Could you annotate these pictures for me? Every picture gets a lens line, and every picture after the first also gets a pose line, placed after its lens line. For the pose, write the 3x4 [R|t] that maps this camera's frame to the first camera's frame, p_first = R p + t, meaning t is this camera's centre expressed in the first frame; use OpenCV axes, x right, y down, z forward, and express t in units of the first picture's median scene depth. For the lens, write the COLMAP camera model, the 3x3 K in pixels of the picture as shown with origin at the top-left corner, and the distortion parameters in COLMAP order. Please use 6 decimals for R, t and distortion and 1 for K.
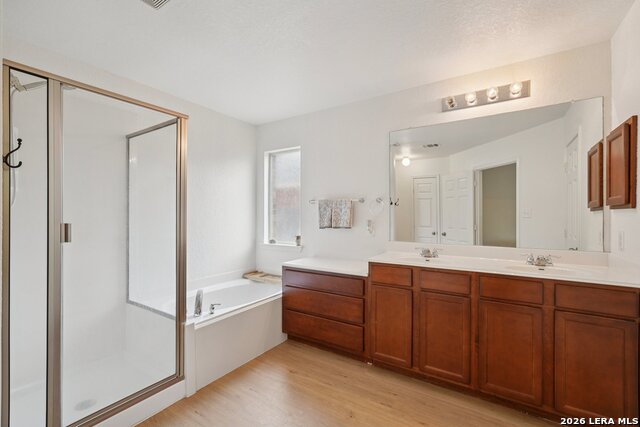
lens RADIAL K [[284.7, 0, 317.4], [0, 284.7, 215.3], [0, 0, 1]] dist [-0.014864, 0.007776]
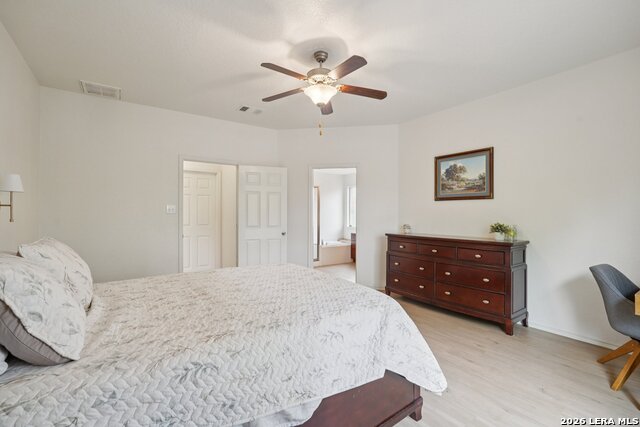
lens RADIAL K [[284.7, 0, 318.1], [0, 284.7, 213.4], [0, 0, 1]] dist [-0.014864, 0.007776]
pose [[0.935148, 0.009212, -0.354138, 0.485401], [-0.011754, 0.999918, -0.005030, 0.005625], [0.354063, 0.008866, 0.935180, -1.473002]]
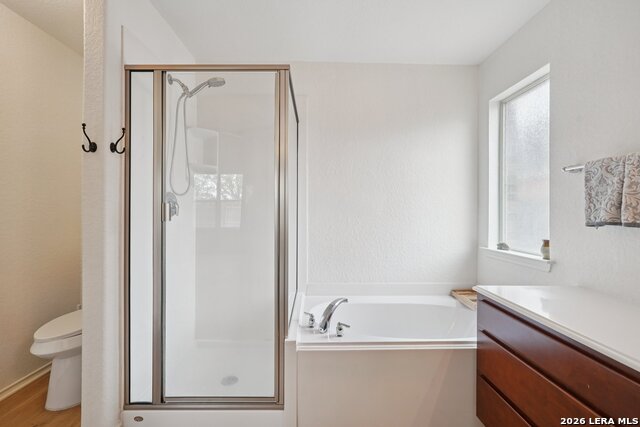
lens RADIAL K [[284.7, 0, 316.0], [0, 284.7, 210.5], [0, 0, 1]] dist [-0.014864, 0.007776]
pose [[0.557973, -0.002654, -0.829855, 0.137722], [-0.006274, 0.999953, -0.007417, 0.028349], [0.829835, 0.009345, 0.557930, 0.409140]]
